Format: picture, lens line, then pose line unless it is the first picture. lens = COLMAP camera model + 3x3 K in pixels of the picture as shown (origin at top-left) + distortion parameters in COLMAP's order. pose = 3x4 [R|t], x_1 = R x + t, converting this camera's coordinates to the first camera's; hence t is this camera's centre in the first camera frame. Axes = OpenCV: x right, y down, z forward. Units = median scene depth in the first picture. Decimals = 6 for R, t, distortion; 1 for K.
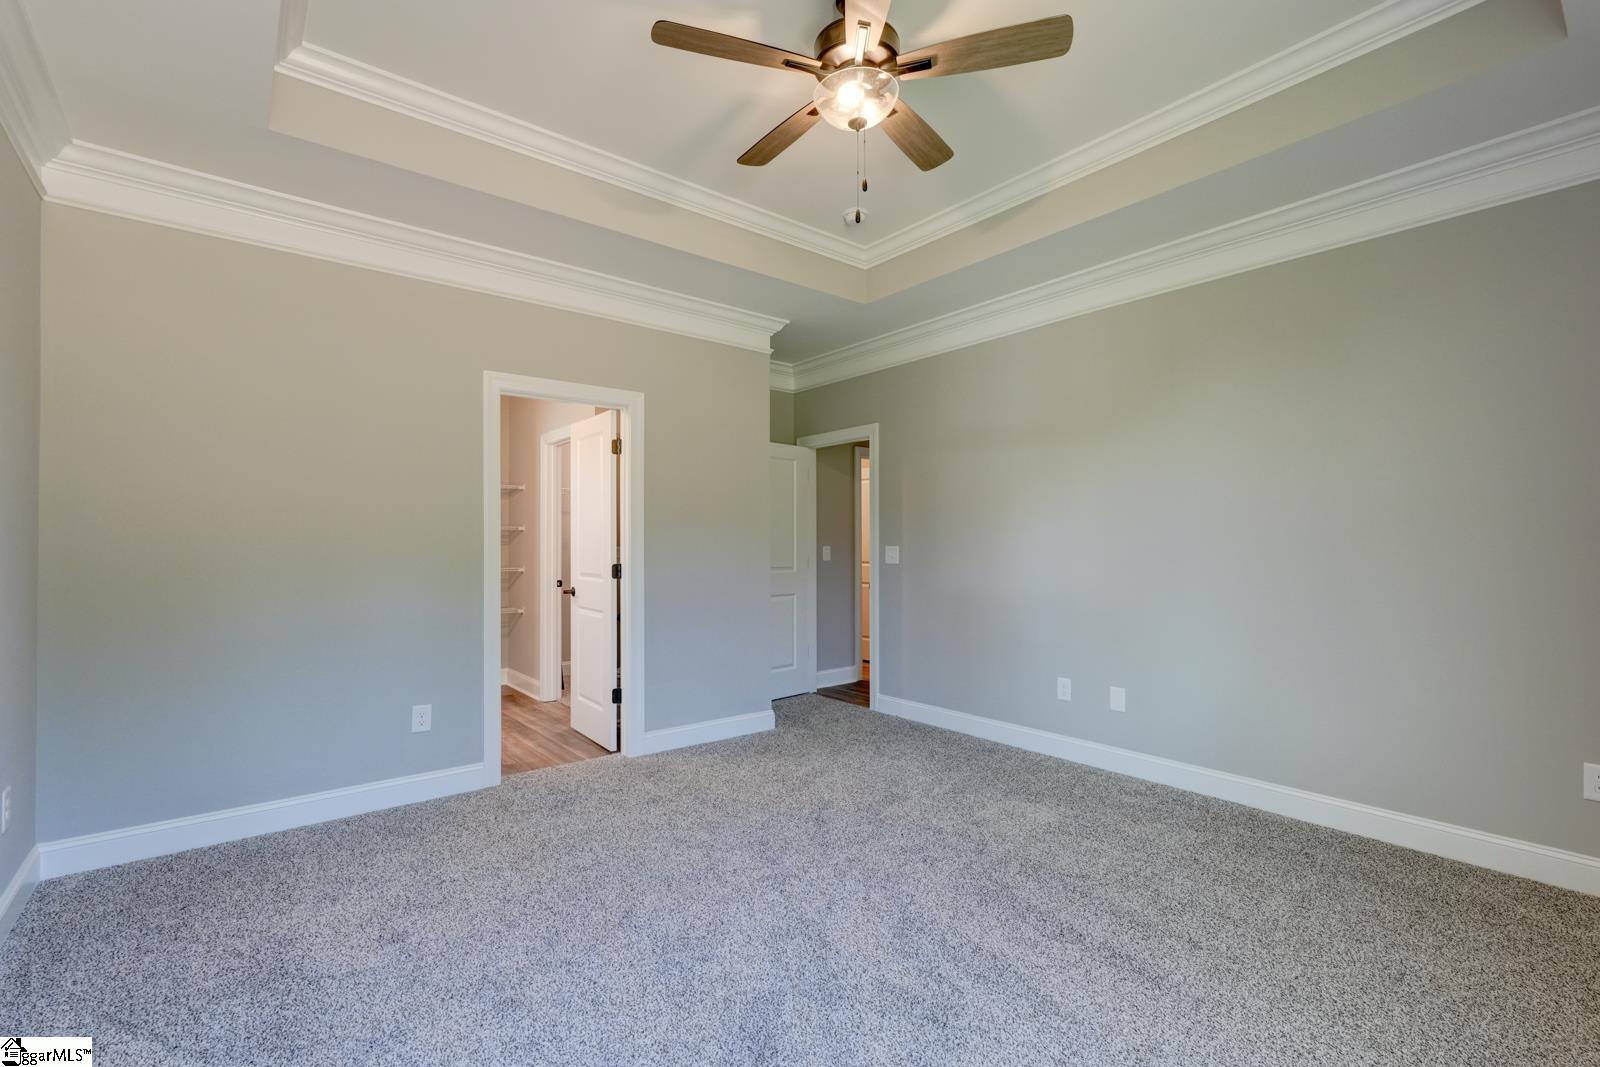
lens RADIAL K [[704.5, 0, 800.0], [0, 704.5, 533.5], [0, 0, 1]] dist [0.001640, 0.000163]
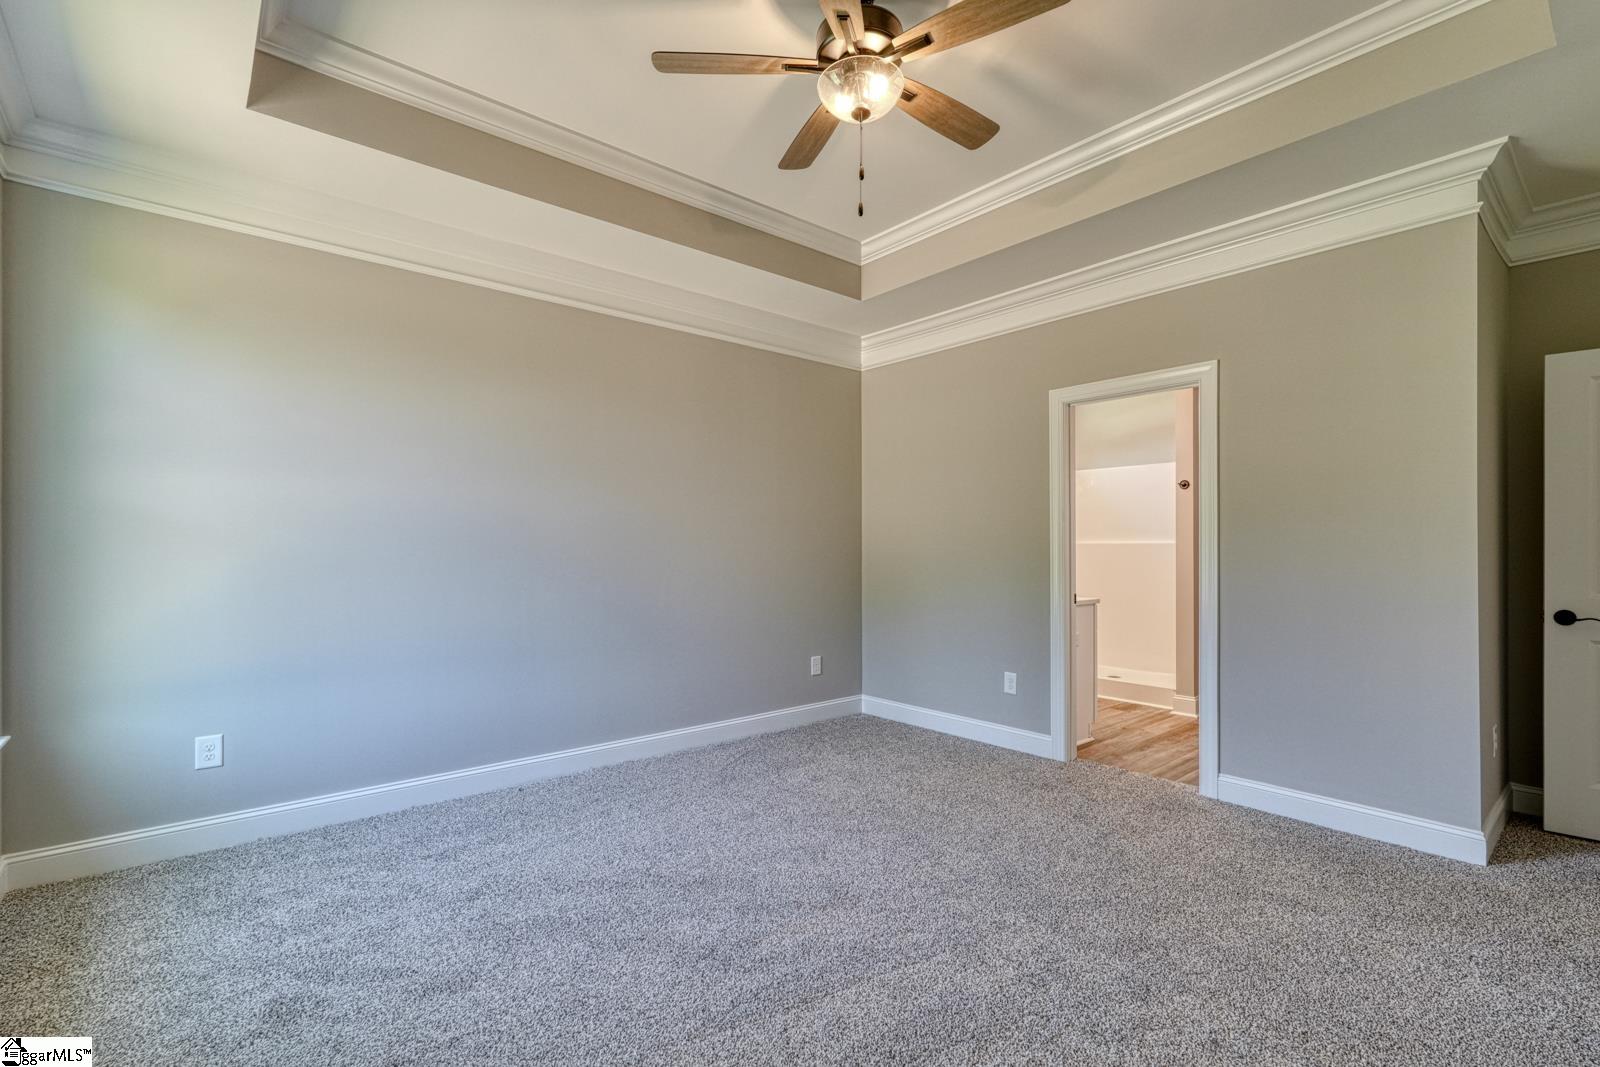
lens RADIAL K [[718.7, 0, 806.0], [0, 718.7, 533.7], [0, 0, 1]] dist [-0.000352, 0.000001]
pose [[0.032746, -0.013568, -0.999372, 0.714318], [0.012967, 0.999829, -0.013149, 0.011172], [0.999380, -0.012528, 0.032916, 0.589666]]
